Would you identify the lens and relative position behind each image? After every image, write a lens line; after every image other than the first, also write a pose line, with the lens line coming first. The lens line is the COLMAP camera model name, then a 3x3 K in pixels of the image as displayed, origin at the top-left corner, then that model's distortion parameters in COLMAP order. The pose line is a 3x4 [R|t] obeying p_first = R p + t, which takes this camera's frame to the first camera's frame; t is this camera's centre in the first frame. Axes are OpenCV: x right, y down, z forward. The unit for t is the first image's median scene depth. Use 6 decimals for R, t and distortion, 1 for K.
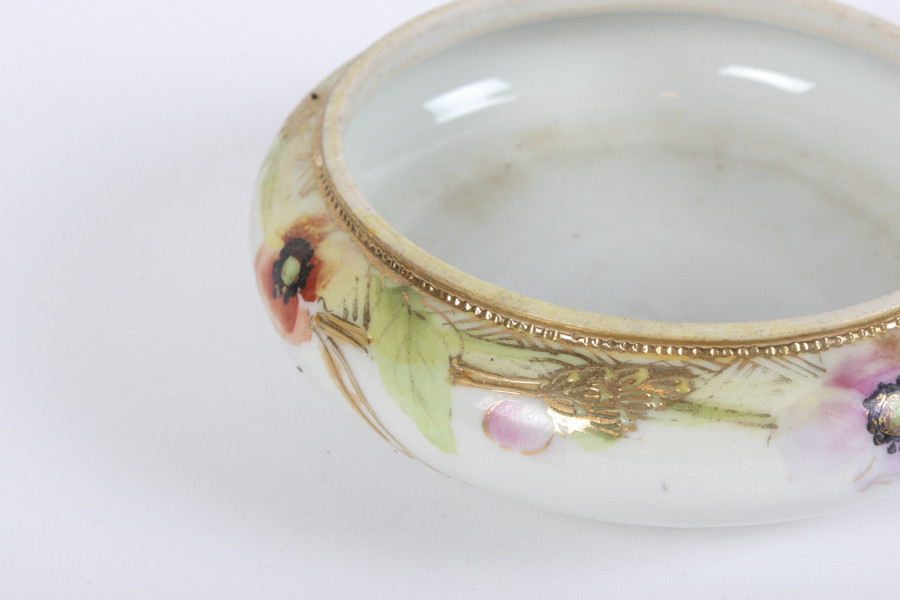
lens RADIAL K [[2136.2, 0, 448.3], [0, 2136.2, 298.6], [0, 0, 1]] dist [-0.015314, 0.000000]
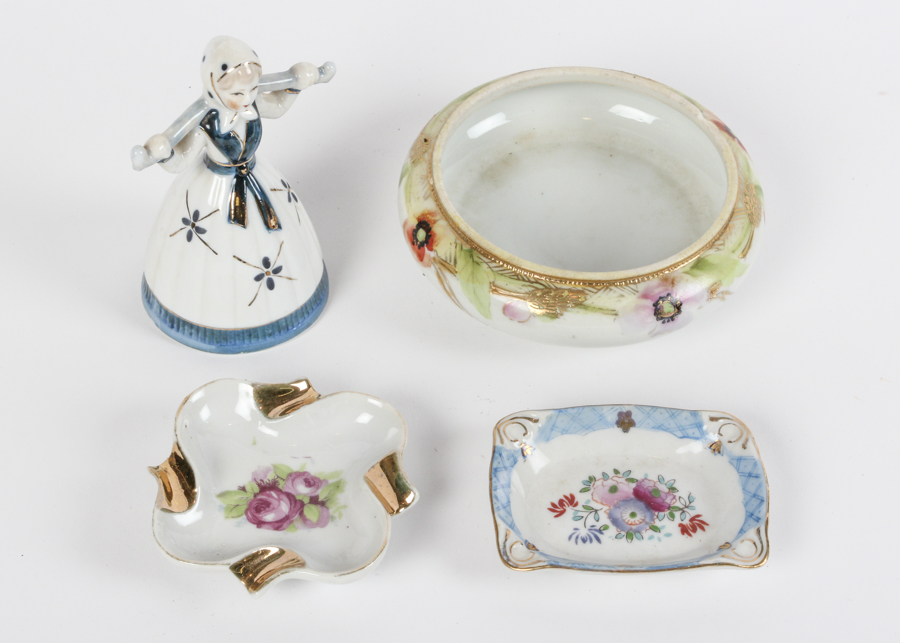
lens RADIAL K [[2172.7, 0, 450.7], [0, 2172.7, 322.0], [0, 0, 1]] dist [-0.072419, 0.000000]
pose [[0.999757, 0.011752, 0.018625, -0.091693], [-0.015326, 0.978591, 0.205242, -0.448144], [-0.015814, -0.205478, 0.978534, -1.495322]]
